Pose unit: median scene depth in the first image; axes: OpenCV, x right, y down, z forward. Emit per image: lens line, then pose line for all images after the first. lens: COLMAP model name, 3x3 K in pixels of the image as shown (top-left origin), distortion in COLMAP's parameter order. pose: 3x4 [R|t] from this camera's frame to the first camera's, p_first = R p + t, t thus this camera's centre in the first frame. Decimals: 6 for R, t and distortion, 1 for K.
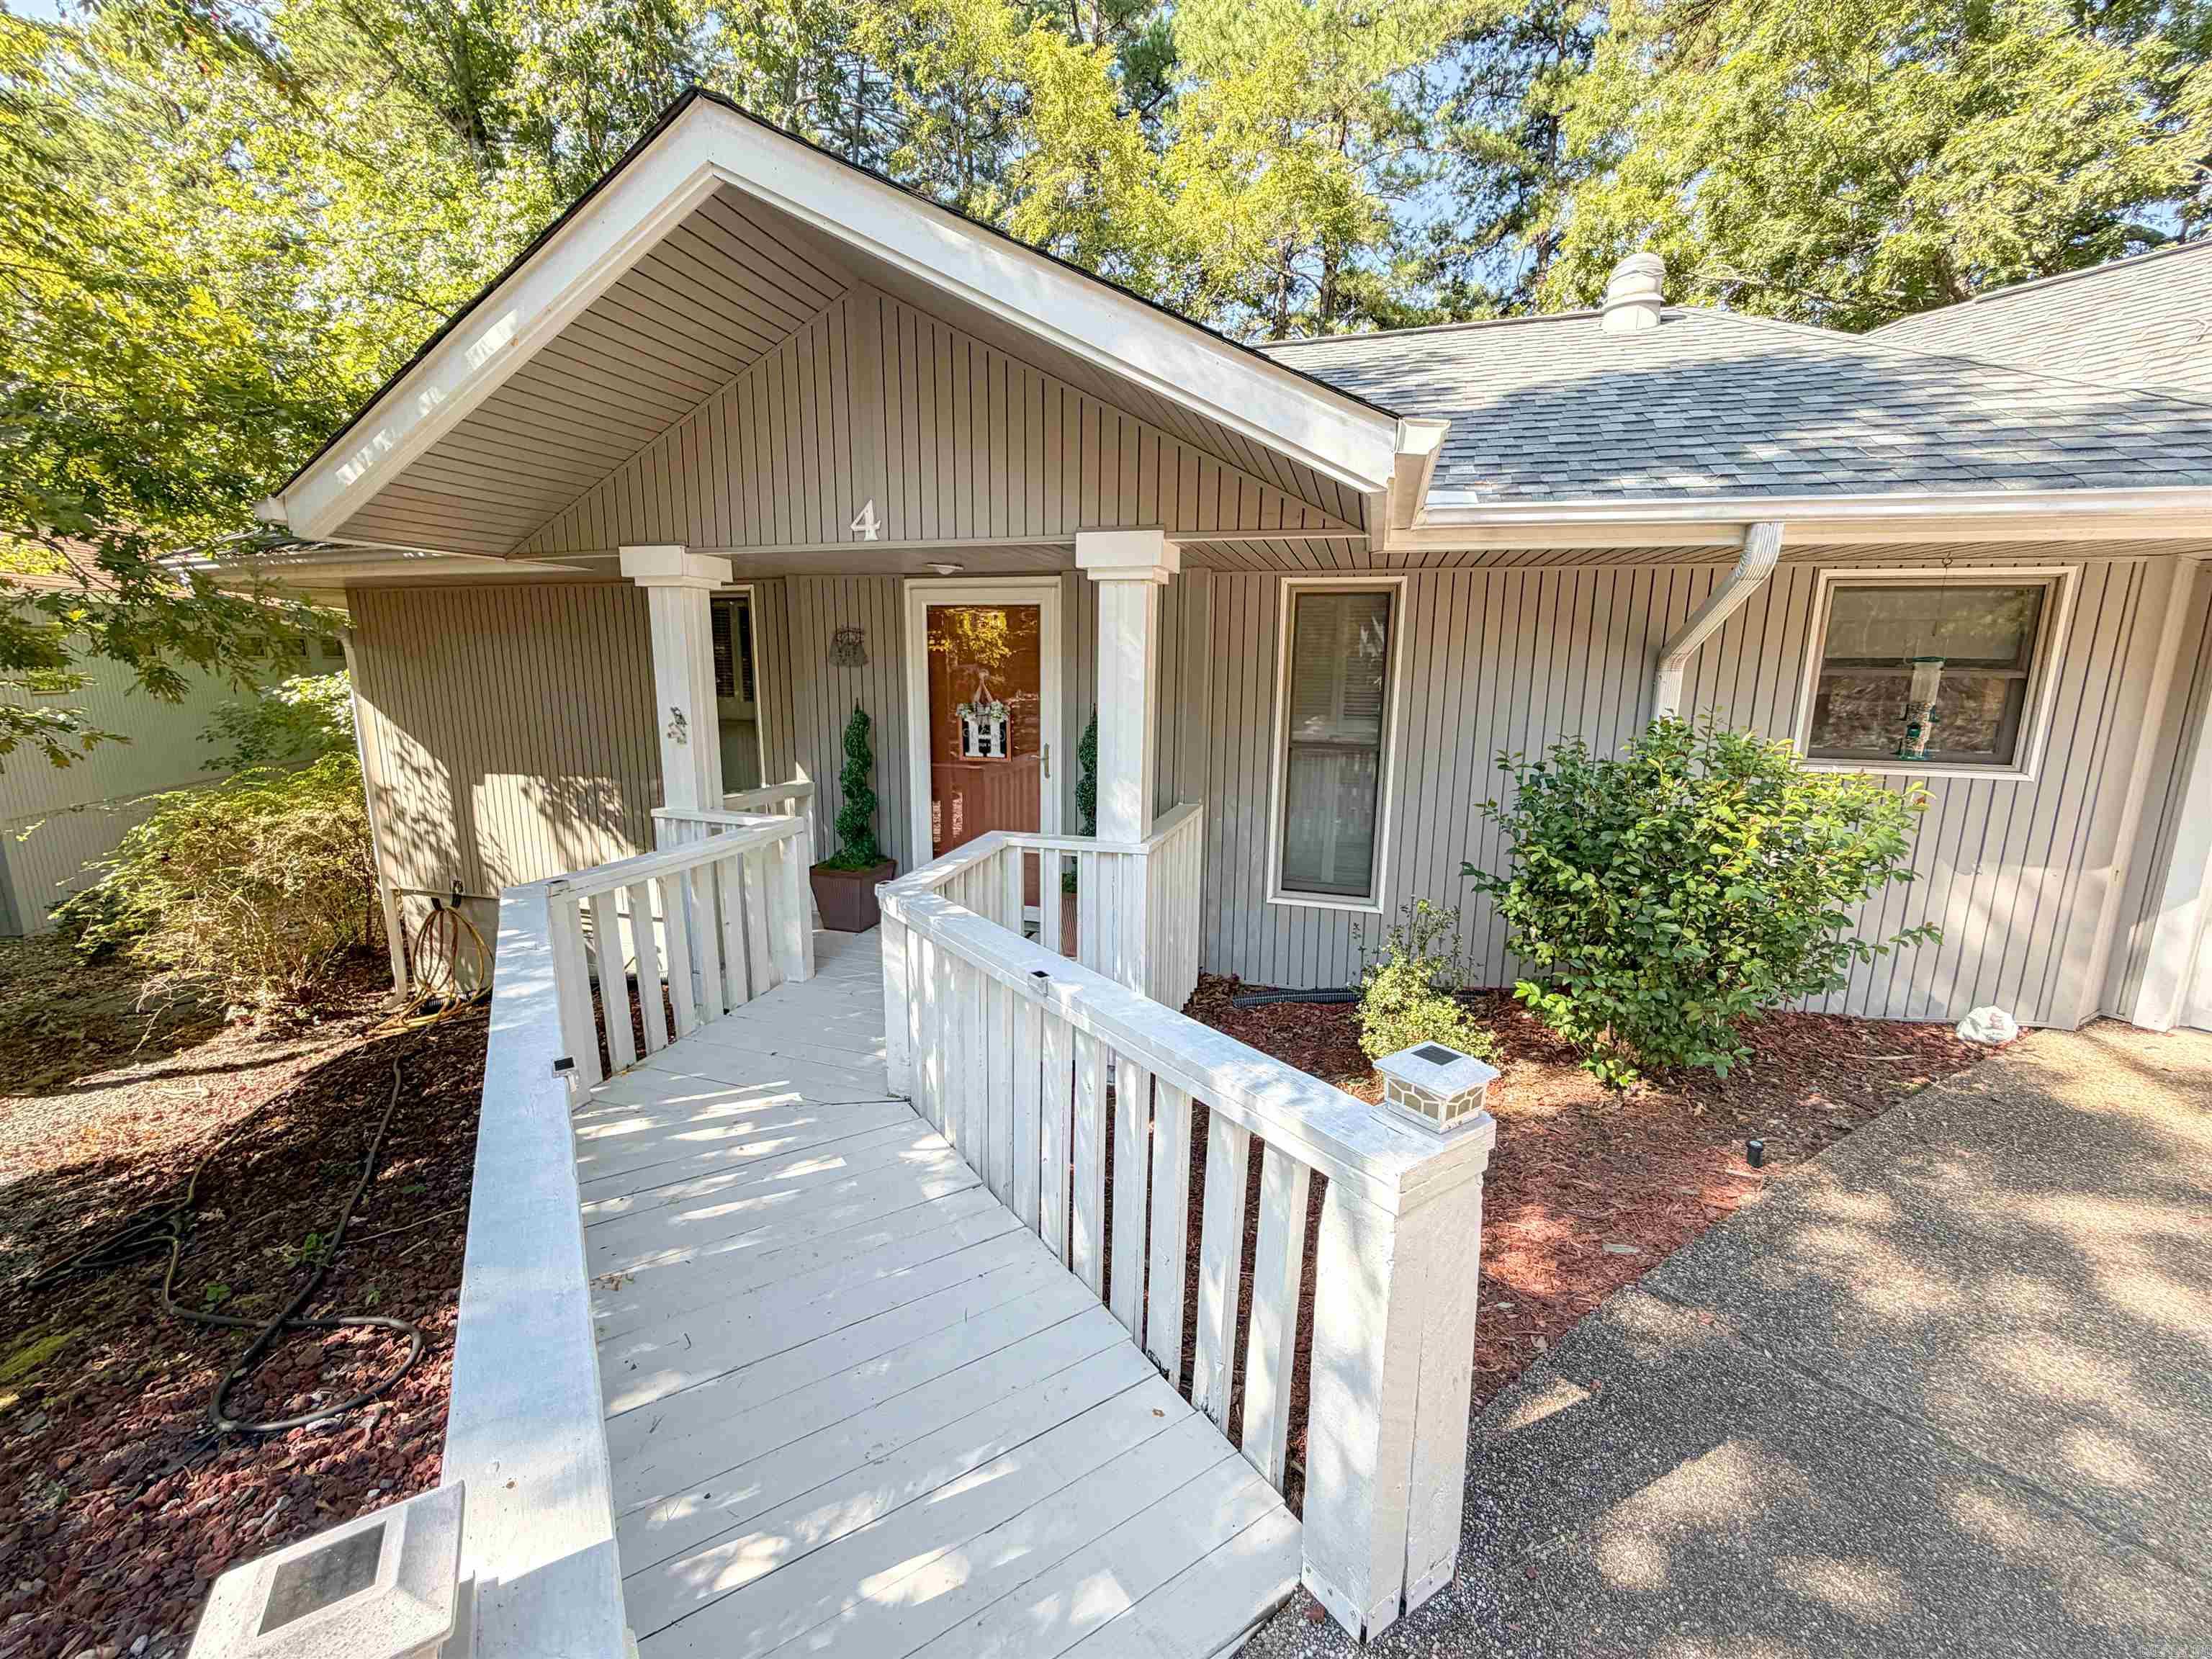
lens RADIAL K [[888.8, 0, 1100.6], [0, 888.8, 827.5], [0, 0, 1]] dist [-0.001023, -0.000093]
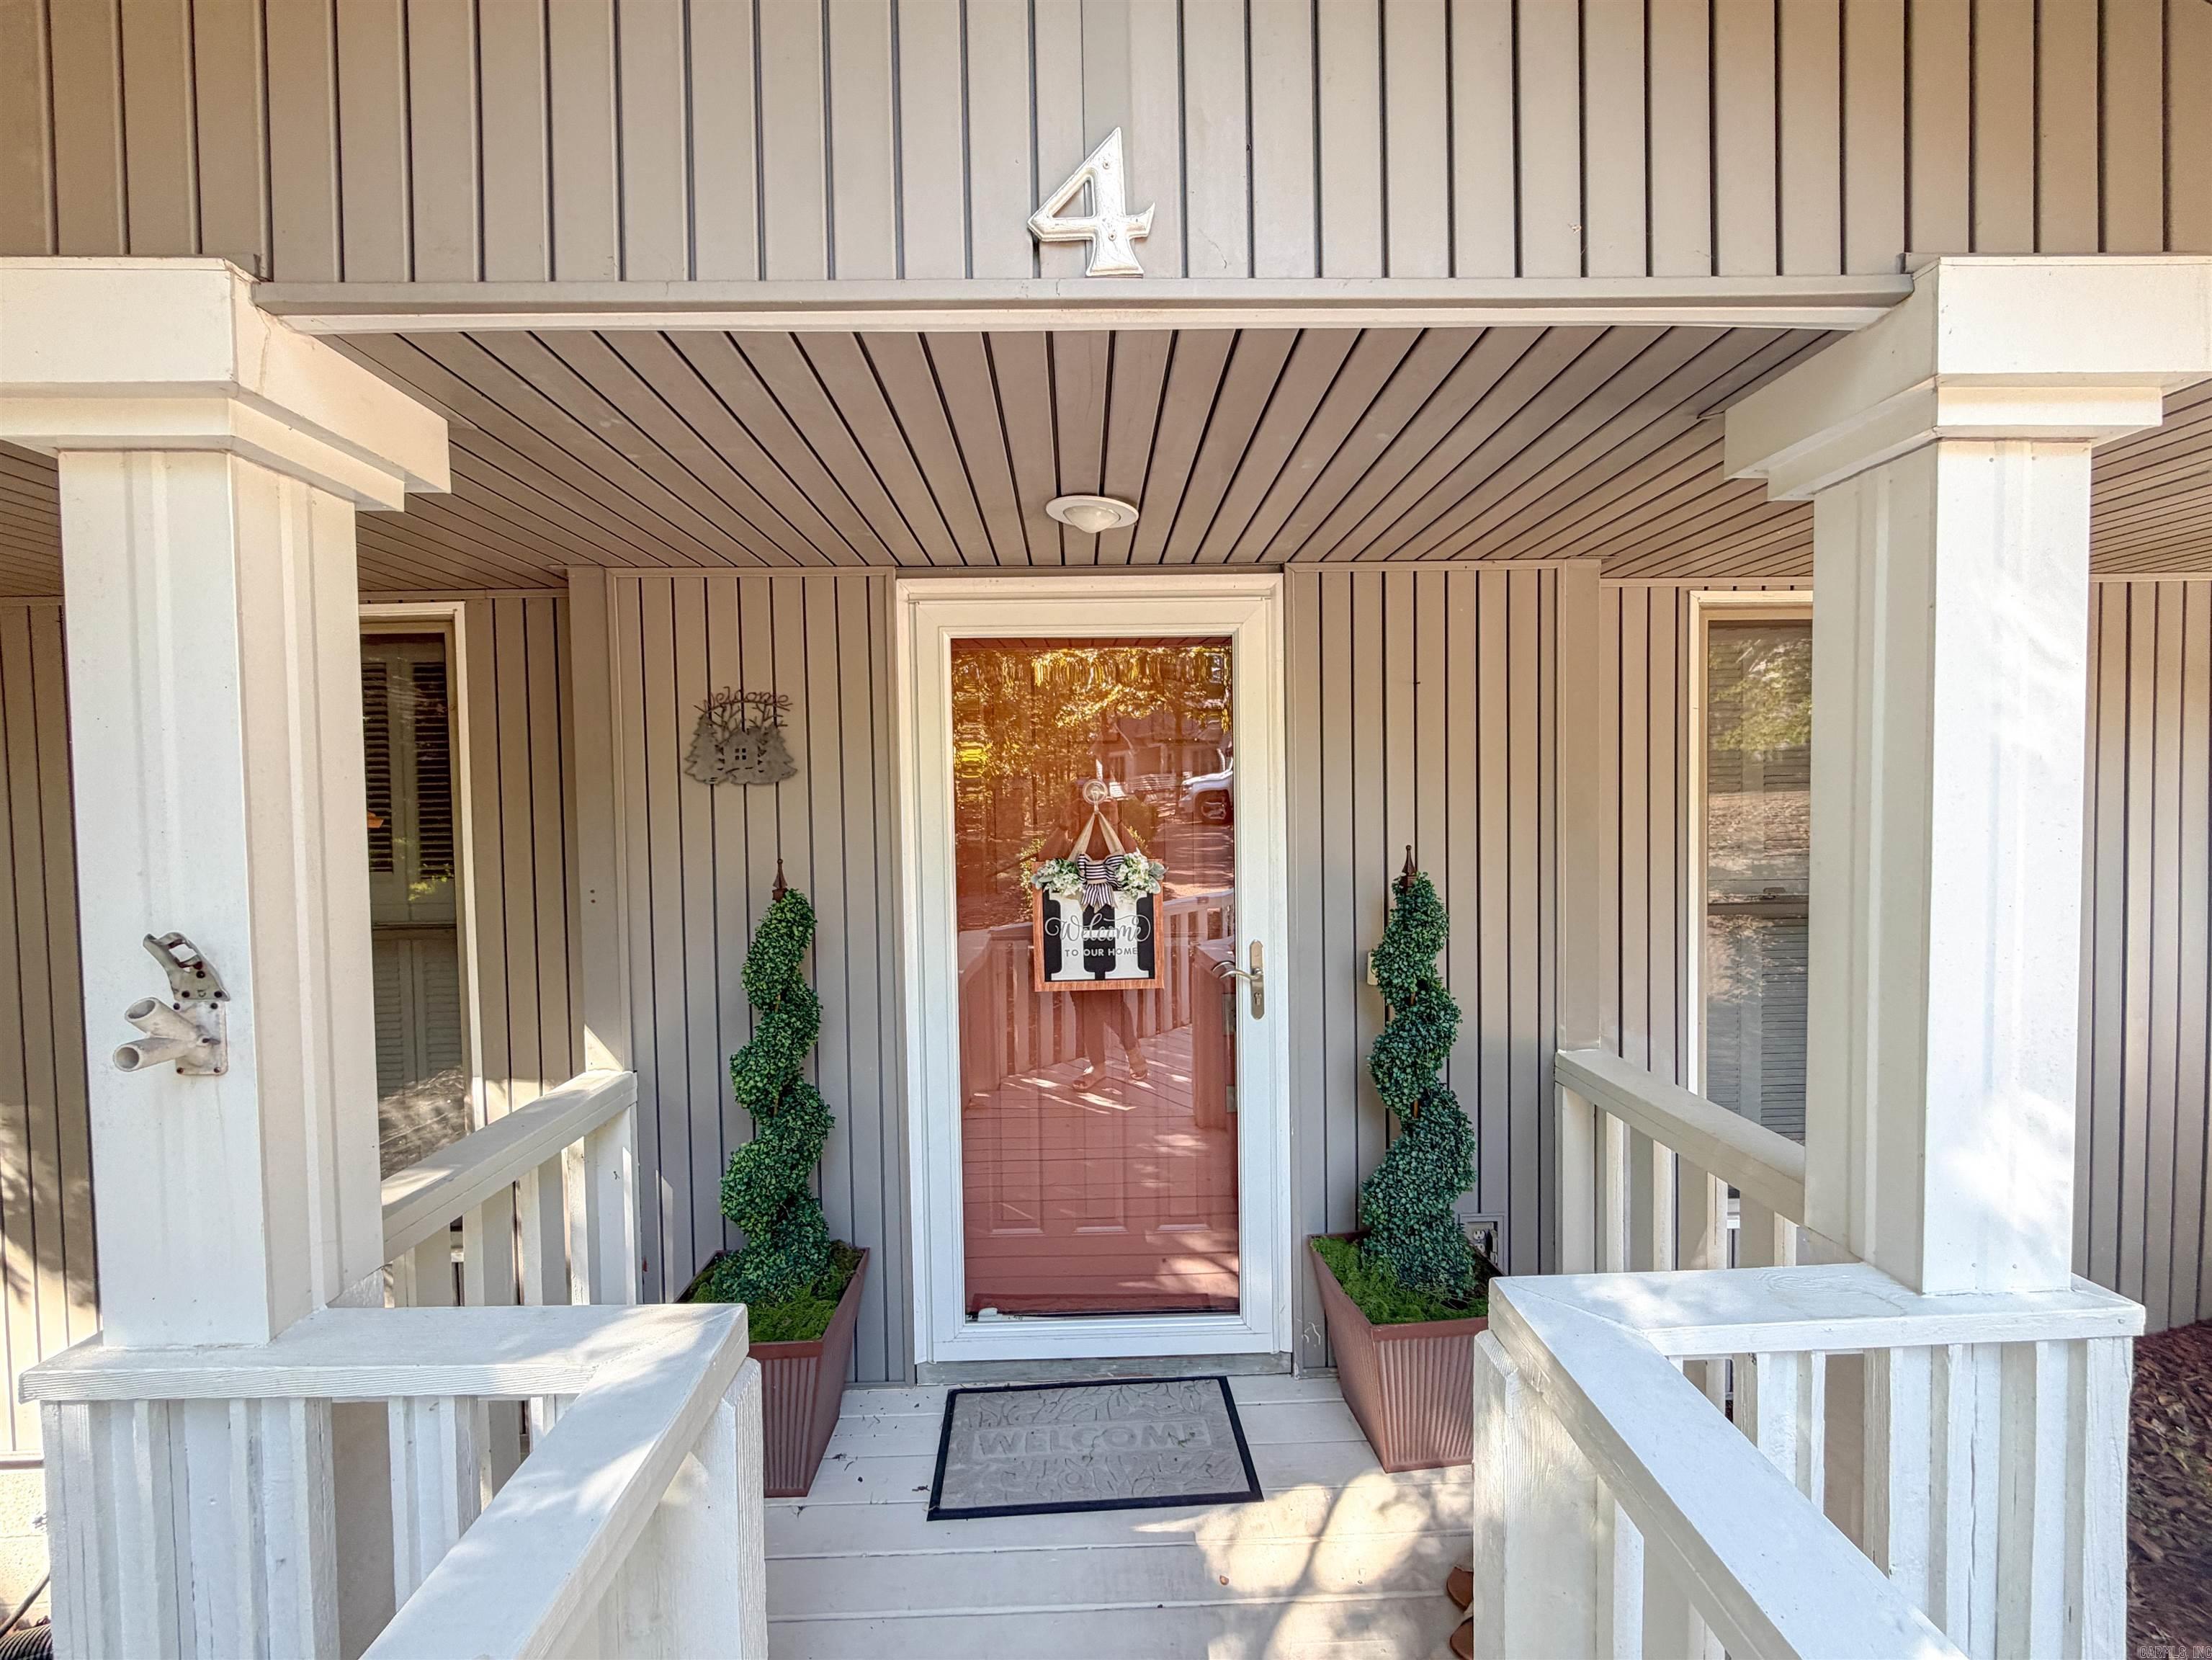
lens RADIAL K [[888.9, 0, 1100.6], [0, 888.9, 828.0], [0, 0, 1]] dist [-0.001023, -0.000093]
pose [[0.946092, -0.039020, 0.321538, -0.268526], [0.091506, 0.984476, -0.149777, -0.088212], [-0.310702, 0.171125, 0.934976, 0.586766]]
